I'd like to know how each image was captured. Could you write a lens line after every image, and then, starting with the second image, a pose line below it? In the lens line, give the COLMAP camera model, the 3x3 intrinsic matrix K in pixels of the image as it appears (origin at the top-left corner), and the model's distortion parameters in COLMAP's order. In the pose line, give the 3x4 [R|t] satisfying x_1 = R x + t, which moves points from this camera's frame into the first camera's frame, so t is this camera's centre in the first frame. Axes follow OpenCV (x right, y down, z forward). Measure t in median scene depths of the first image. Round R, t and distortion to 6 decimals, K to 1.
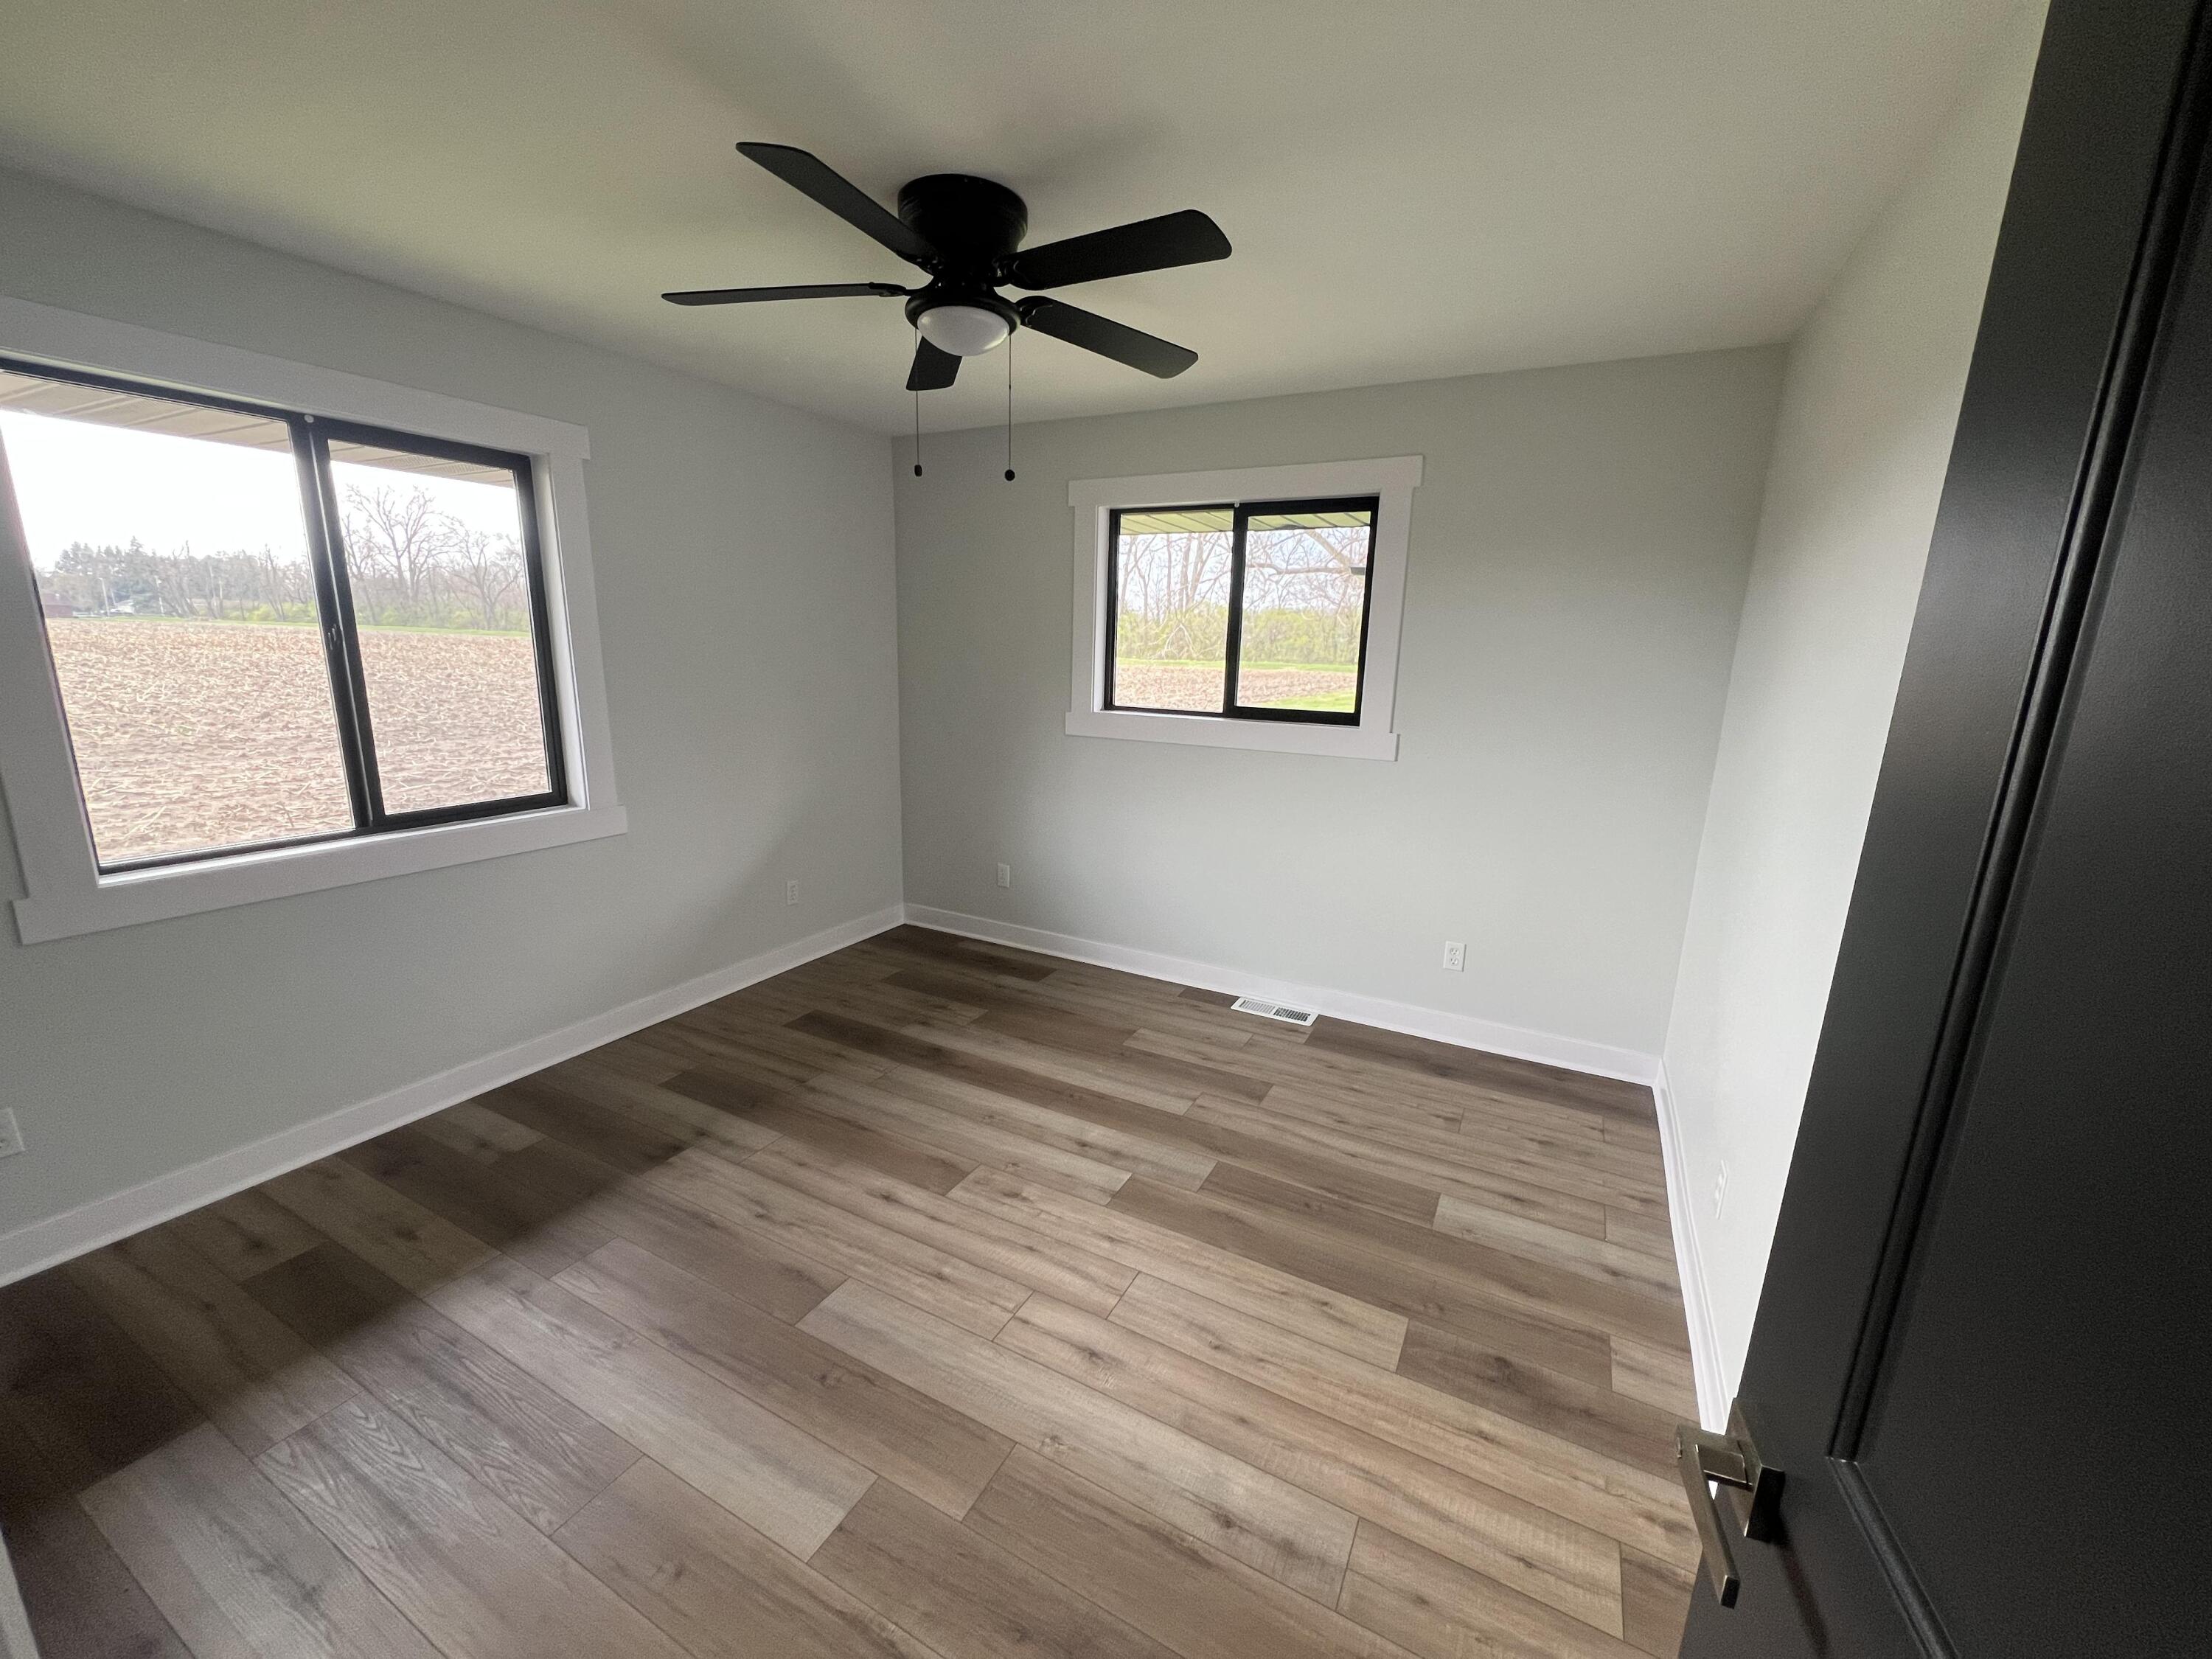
lens RADIAL K [[881.7, 0, 1105.5], [0, 881.7, 823.0], [0, 0, 1]] dist [-0.001800, 0.000770]
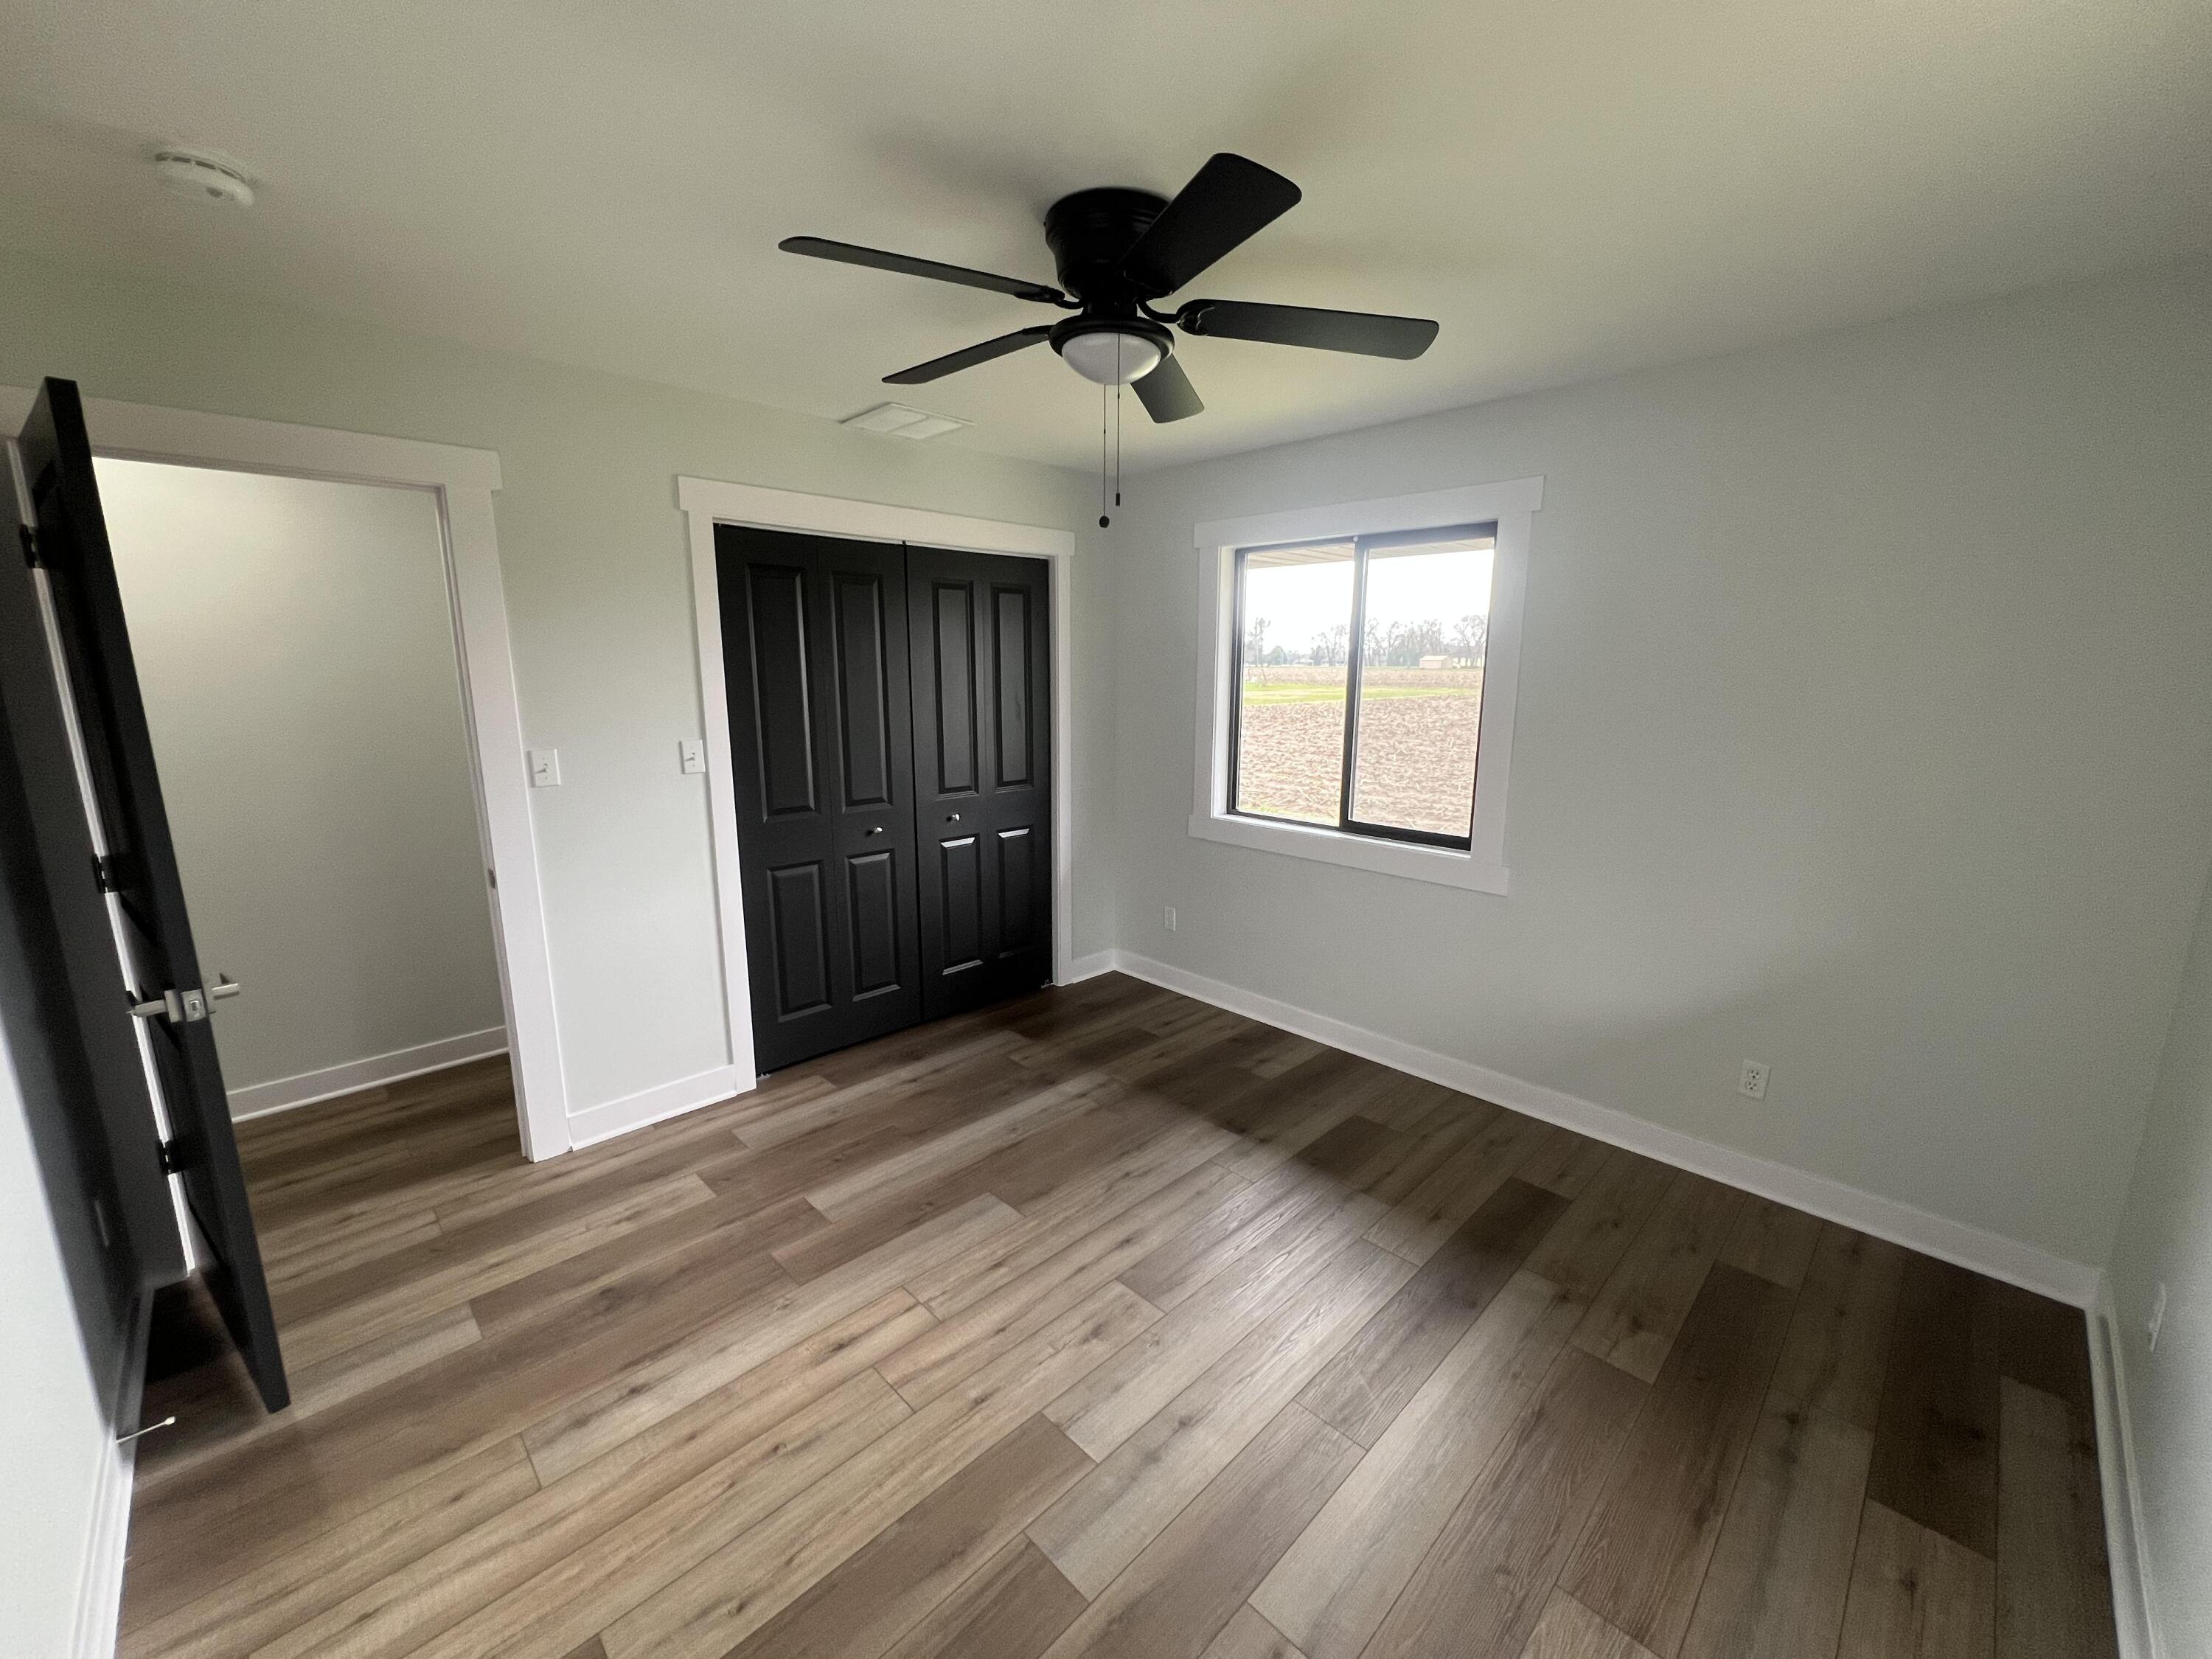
lens RADIAL K [[881.7, 0, 1112.4], [0, 881.7, 839.3], [0, 0, 1]] dist [-0.001800, 0.000770]
pose [[-0.298288, 0.160541, -0.940878, 0.564359], [-0.208996, 0.950846, 0.228500, -0.212867], [0.931314, 0.264798, -0.250074, 0.997174]]
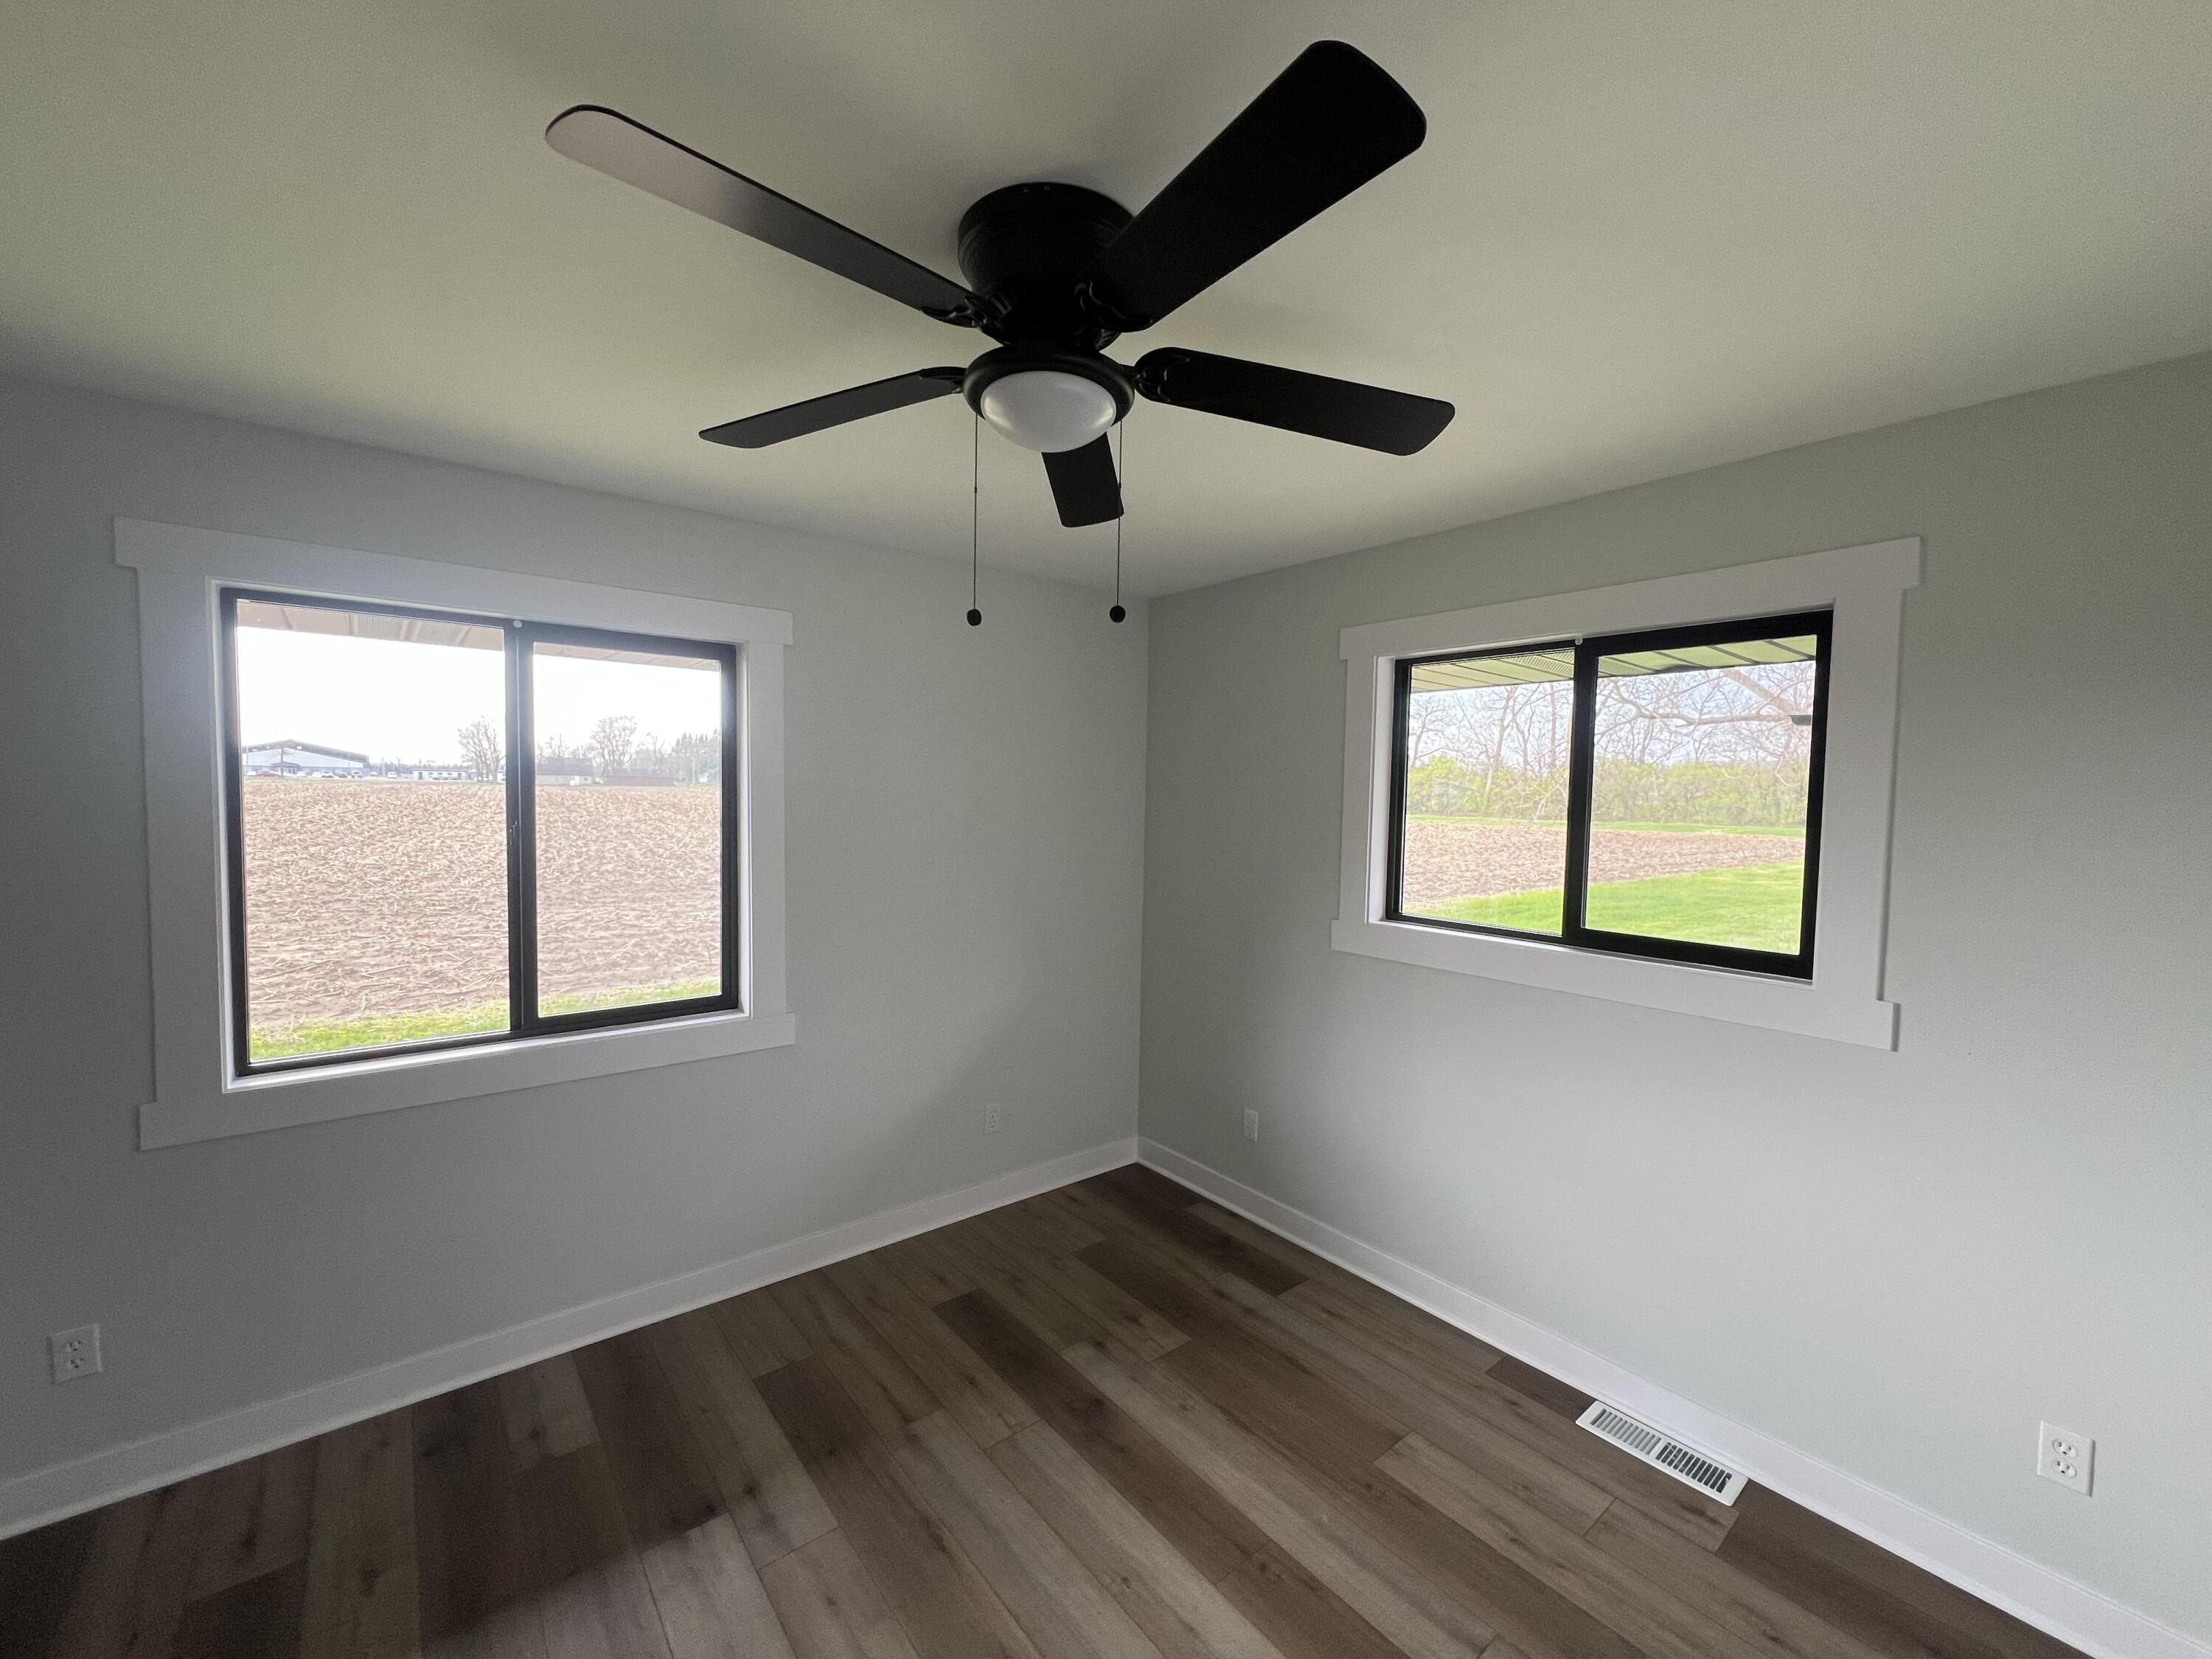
lens RADIAL K [[882.3, 0, 1103.7], [0, 882.3, 827.7], [0, 0, 1]] dist [-0.002230, 0.000860]
pose [[0.920227, 0.009247, -0.391277, 0.104765], [-0.076065, 0.984884, -0.155618, -0.107302], [0.383923, 0.172967, 0.907020, 0.338408]]
